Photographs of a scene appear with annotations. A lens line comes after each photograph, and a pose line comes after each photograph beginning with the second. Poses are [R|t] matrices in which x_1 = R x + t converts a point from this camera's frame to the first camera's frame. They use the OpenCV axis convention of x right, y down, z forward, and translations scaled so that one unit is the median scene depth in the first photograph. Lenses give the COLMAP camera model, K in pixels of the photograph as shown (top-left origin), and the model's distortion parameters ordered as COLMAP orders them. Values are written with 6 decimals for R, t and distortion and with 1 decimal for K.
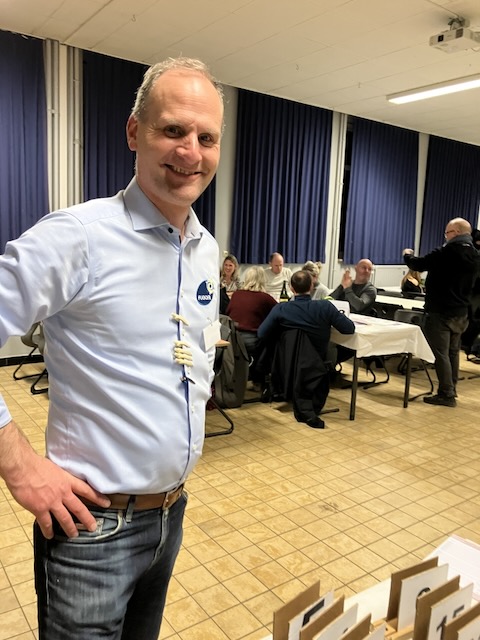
lens RADIAL K [[528.0, 0, 239.0], [0, 528.0, 319.4], [0, 0, 1]] dist [-0.015460, -0.018143]
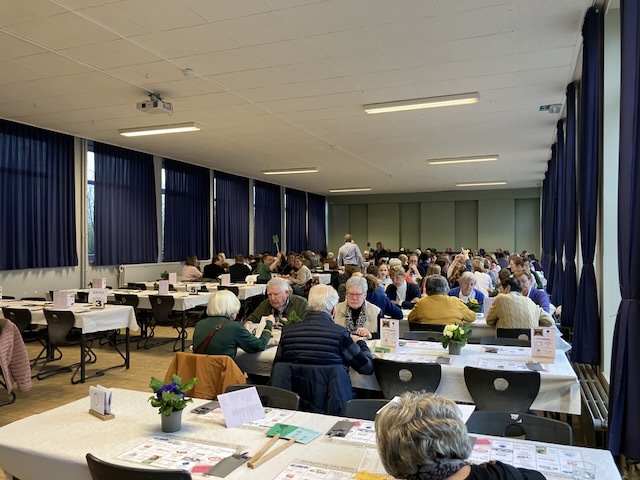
lens RADIAL K [[528.0, 0, 319.0], [0, 528.0, 245.1], [0, 0, 1]] dist [-0.015460, -0.018143]
pose [[0.843844, -0.044638, 0.534728, 0.005214], [0.113688, 0.988783, -0.096866, 0.032032], [-0.524406, 0.142532, 0.839454, -0.402349]]
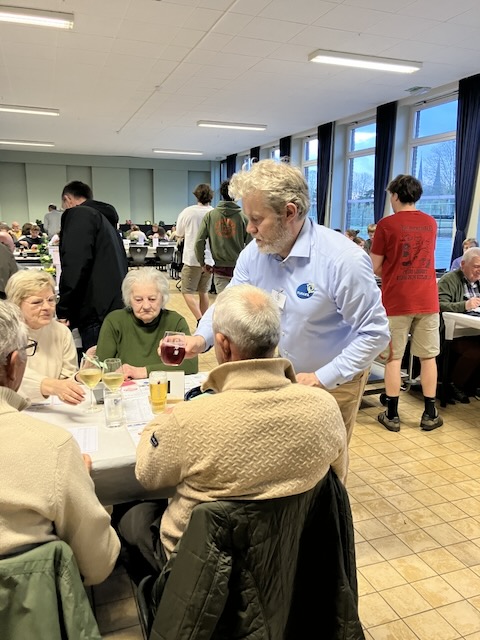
lens RADIAL K [[528.0, 0, 240.4], [0, 528.0, 320.3], [0, 0, 1]] dist [-0.015460, -0.018143]
pose [[0.276271, -0.223029, 0.934843, -0.696714], [0.144250, 0.971305, 0.189098, -0.153490], [-0.950193, 0.082609, 0.300516, 0.861037]]
